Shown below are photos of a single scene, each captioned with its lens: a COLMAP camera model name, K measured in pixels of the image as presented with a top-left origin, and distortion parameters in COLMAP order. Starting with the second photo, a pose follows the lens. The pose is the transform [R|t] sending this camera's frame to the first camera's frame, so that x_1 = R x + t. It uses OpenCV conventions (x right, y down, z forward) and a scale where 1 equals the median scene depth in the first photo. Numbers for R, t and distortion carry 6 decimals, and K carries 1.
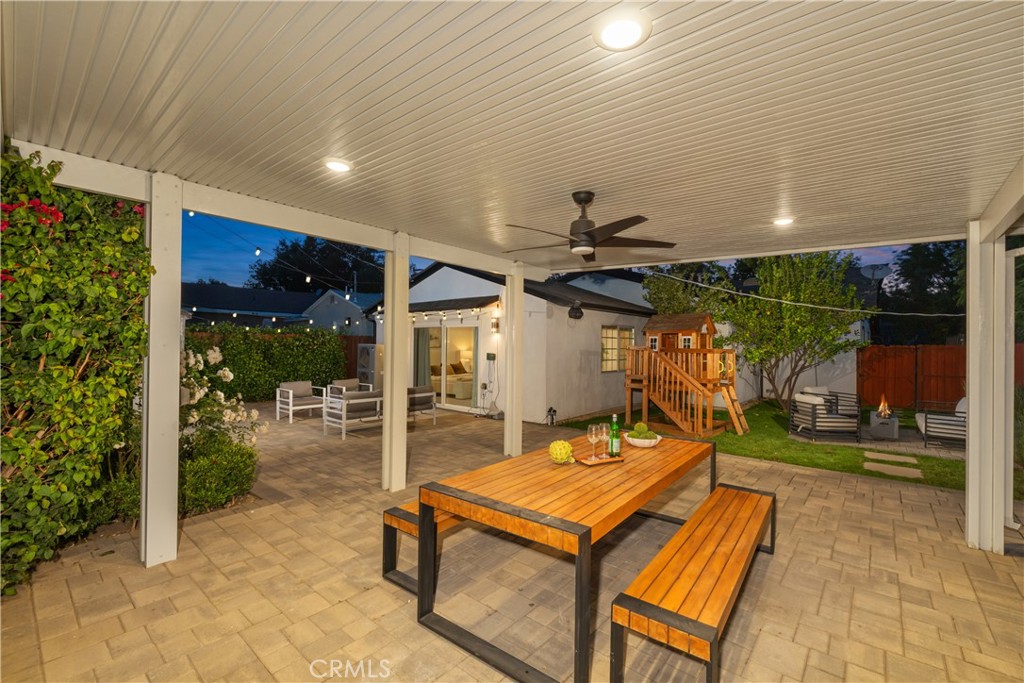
lens RADIAL K [[436.6, 0, 513.4], [0, 436.6, 344.3], [0, 0, 1]] dist [-0.000536, 0.000016]
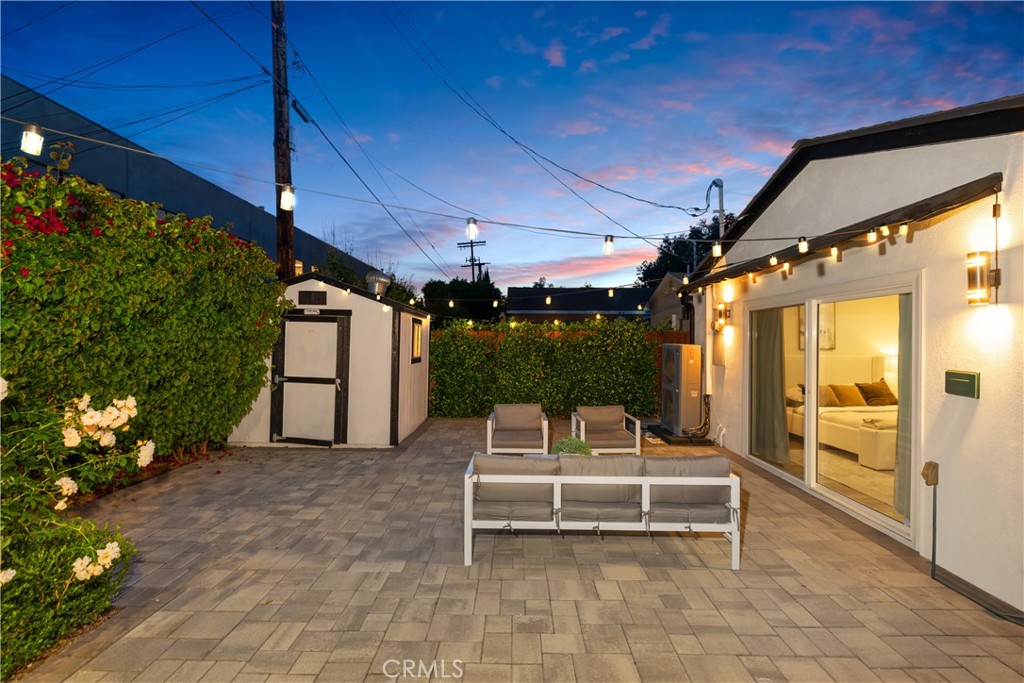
lens RADIAL K [[436.6, 0, 513.4], [0, 436.6, 344.3], [0, 0, 1]] dist [-0.000536, 0.000016]
pose [[0.644724, -0.002328, -0.764412, -0.021750], [0.002527, 0.999996, -0.000914, -0.000348], [0.764412, -0.001342, 0.644727, 0.570525]]
